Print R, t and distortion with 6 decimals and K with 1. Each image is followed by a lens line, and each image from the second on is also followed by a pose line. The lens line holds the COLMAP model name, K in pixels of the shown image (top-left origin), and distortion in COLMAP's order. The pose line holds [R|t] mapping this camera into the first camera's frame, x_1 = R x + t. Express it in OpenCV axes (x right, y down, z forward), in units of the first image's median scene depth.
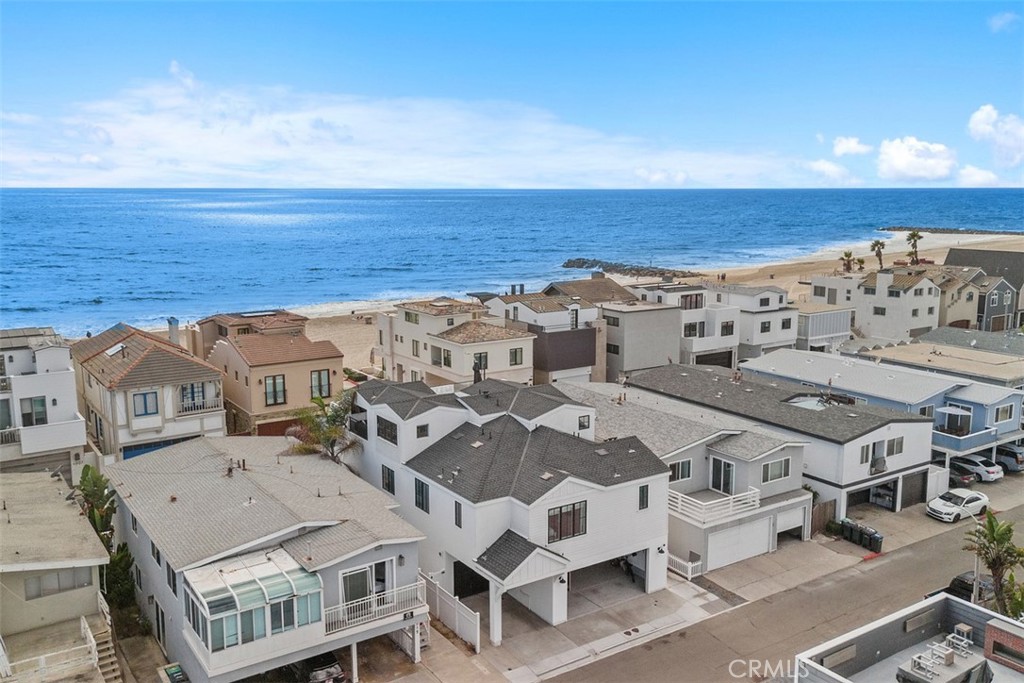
lens RADIAL K [[886.7, 0, 505.5], [0, 886.7, 345.4], [0, 0, 1]] dist [0.049019, -0.023296]
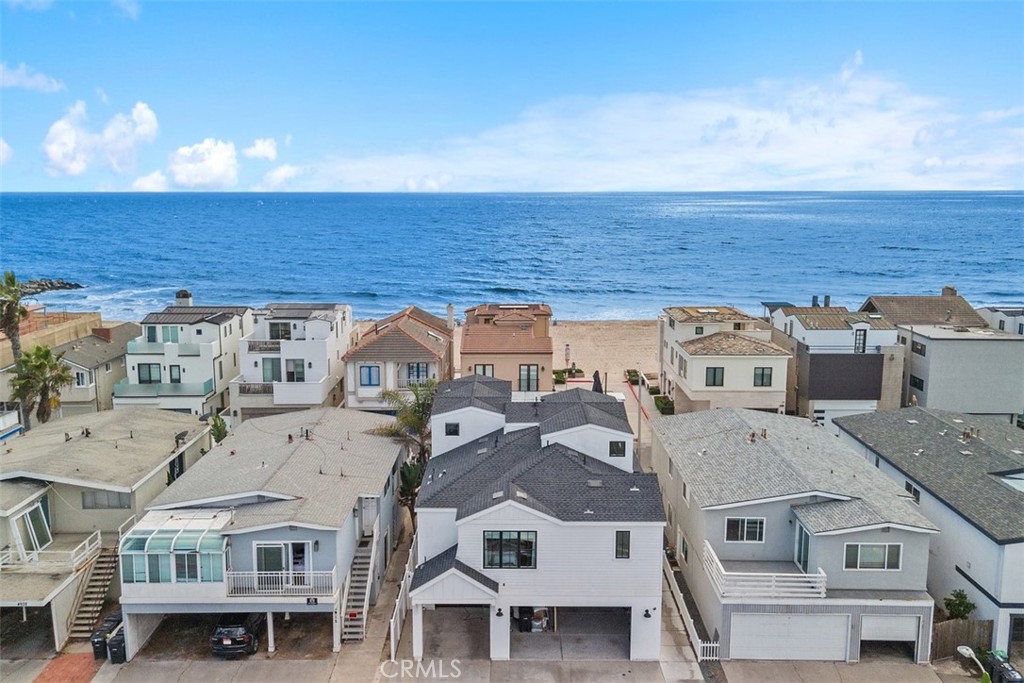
lens RADIAL K [[886.7, 0, 503.3], [0, 886.7, 341.3], [0, 0, 1]] dist [0.049019, -0.023296]
pose [[0.827248, 0.095761, -0.553616, 0.354315], [-0.099763, 0.994746, 0.022993, -0.020505], [0.552909, 0.036210, 0.832455, 0.156765]]
